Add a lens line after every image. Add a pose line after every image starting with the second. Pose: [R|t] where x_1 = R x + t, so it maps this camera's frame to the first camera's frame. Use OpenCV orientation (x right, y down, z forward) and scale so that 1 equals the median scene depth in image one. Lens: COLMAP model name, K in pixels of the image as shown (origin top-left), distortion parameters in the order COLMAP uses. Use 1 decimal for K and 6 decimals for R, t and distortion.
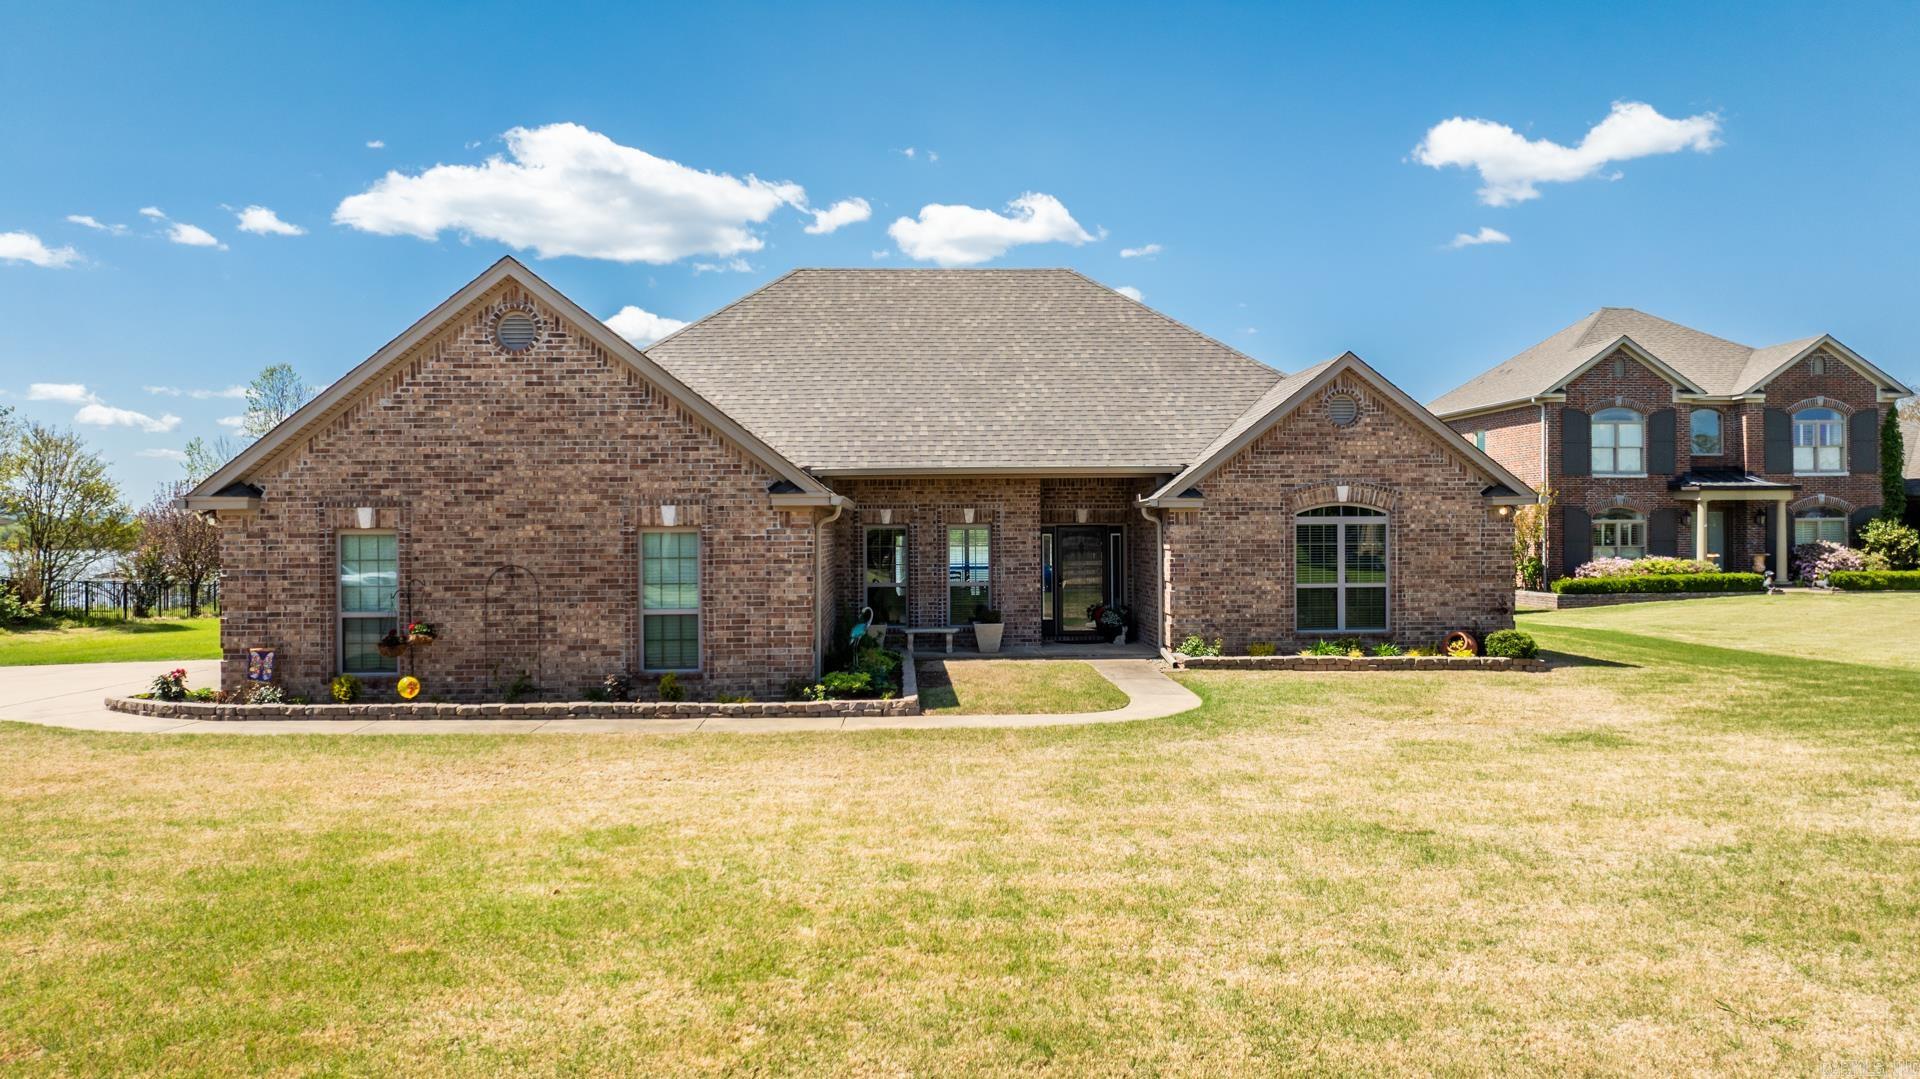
lens RADIAL K [[1370.2, 0, 960.0], [0, 1370.2, 539.5], [0, 0, 1]] dist [-0.000338, 0.001464]
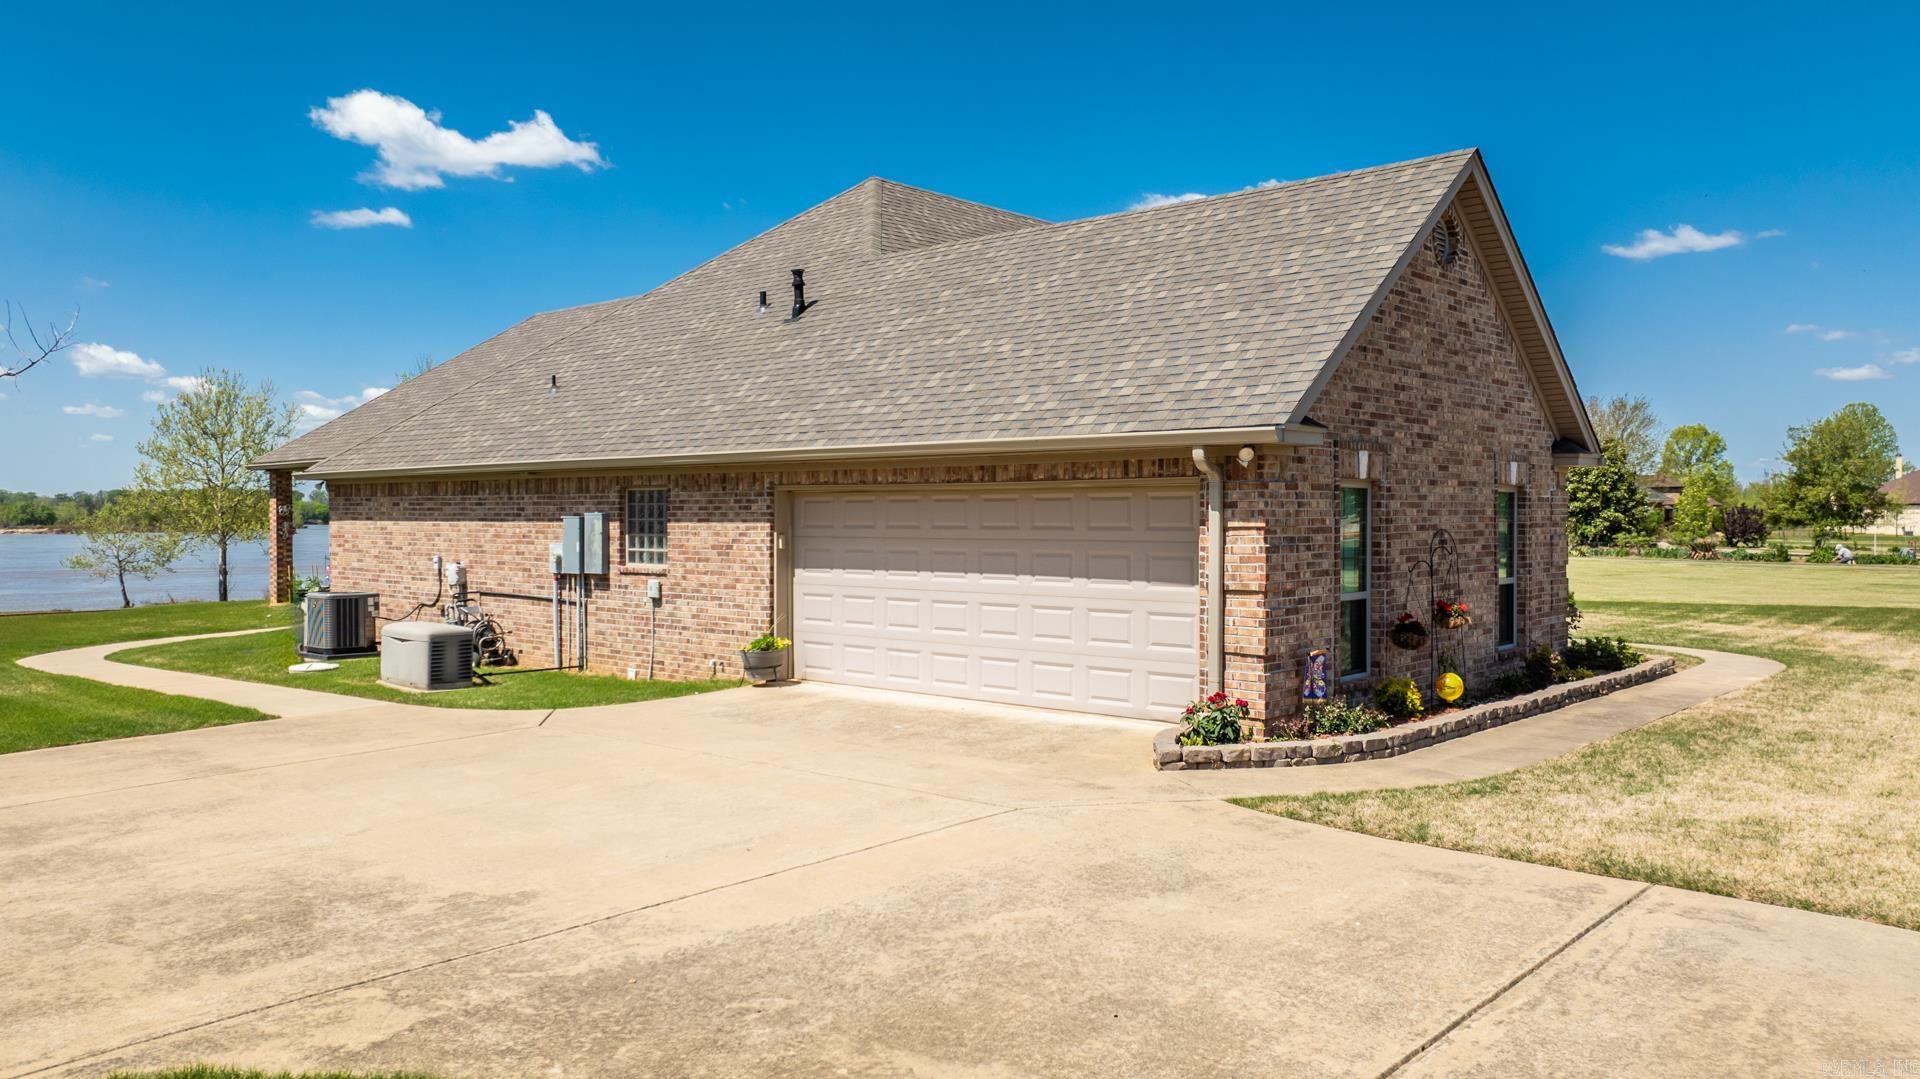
lens RADIAL K [[1363.3, 0, 960.0], [0, 1363.3, 539.5], [0, 0, 1]] dist [0.000114, 0.000461]
pose [[0.707612, -0.007464, 0.706562, -0.847824], [-0.000155, 0.999943, 0.010718, 0.012648], [-0.706601, -0.007694, 0.707570, 0.486597]]
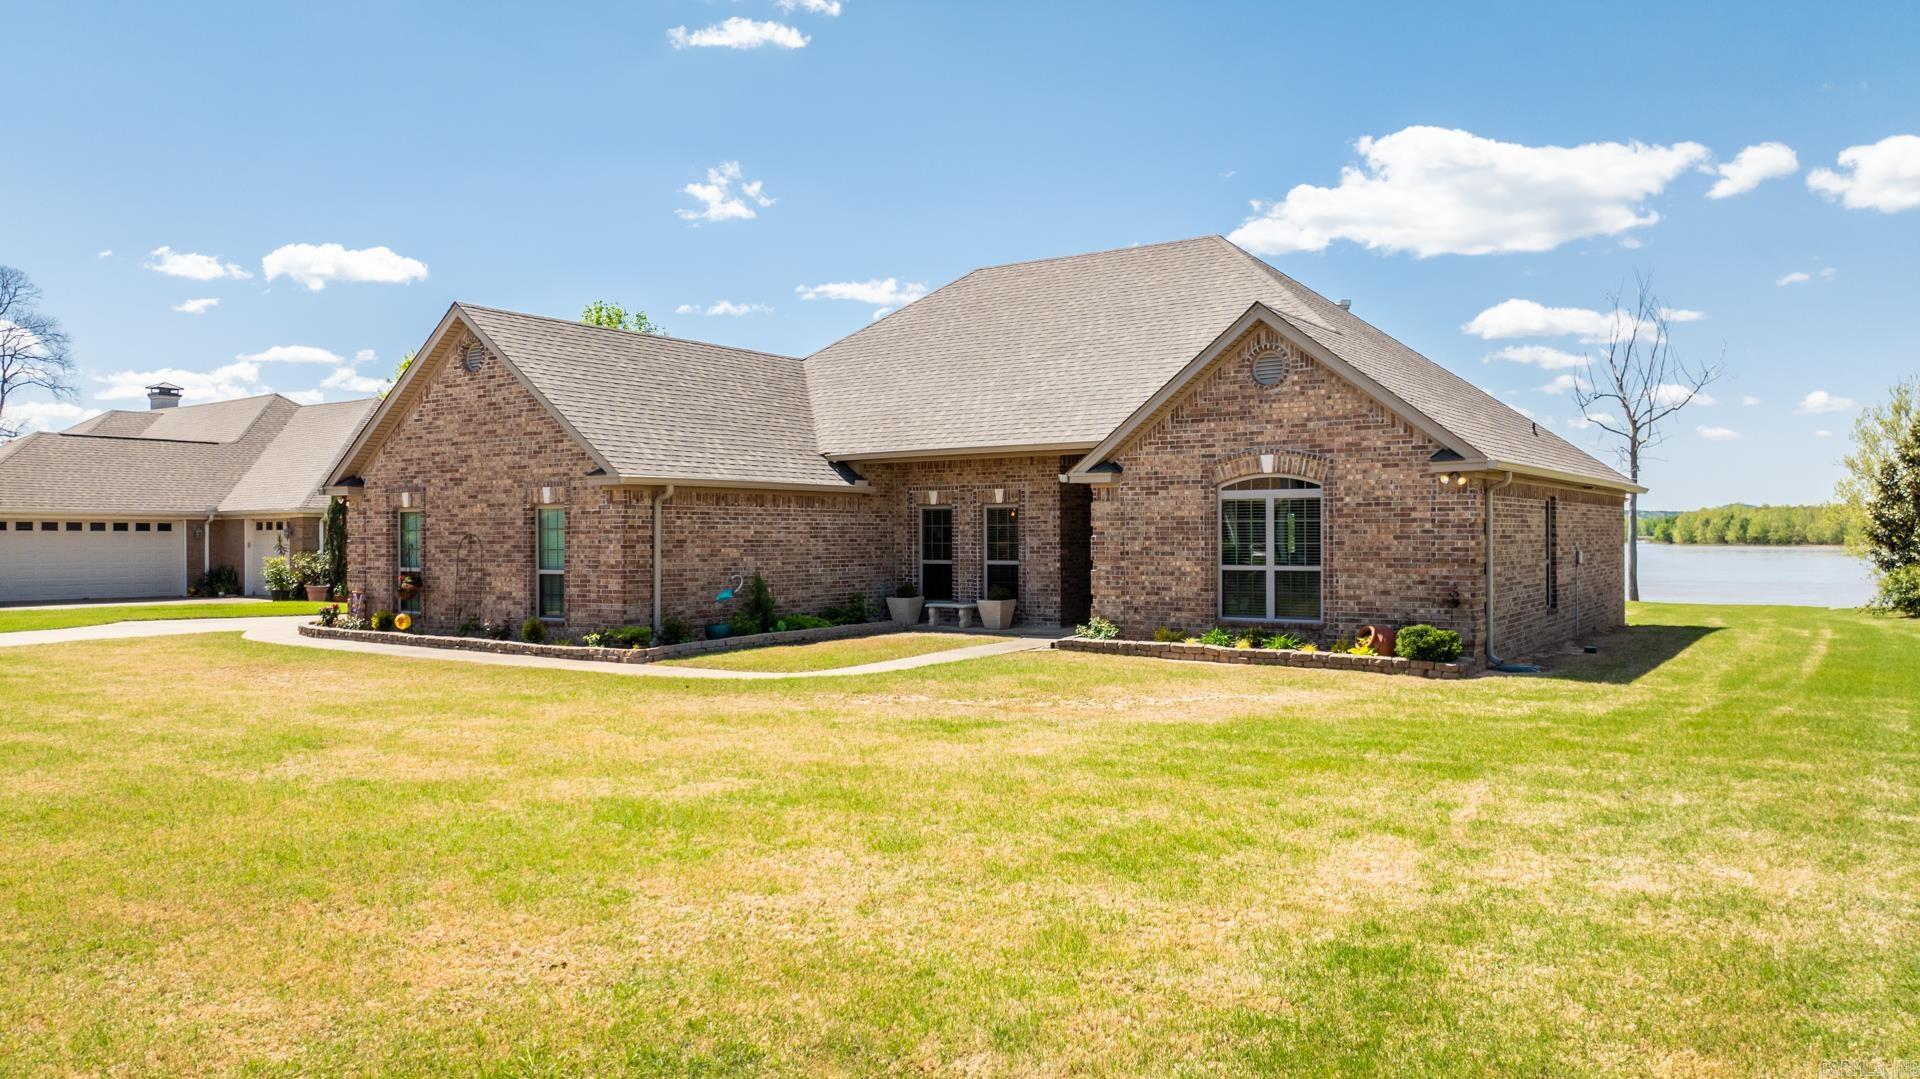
lens RADIAL K [[1334.2, 0, 960.0], [0, 1334.2, 539.5], [0, 0, 1]] dist [-0.002976, 0.000107]
pose [[0.796098, 0.005376, -0.605144, 0.641935], [-0.005032, 0.999985, 0.002264, 0.014366], [0.605147, 0.001243, 0.796113, 0.199581]]
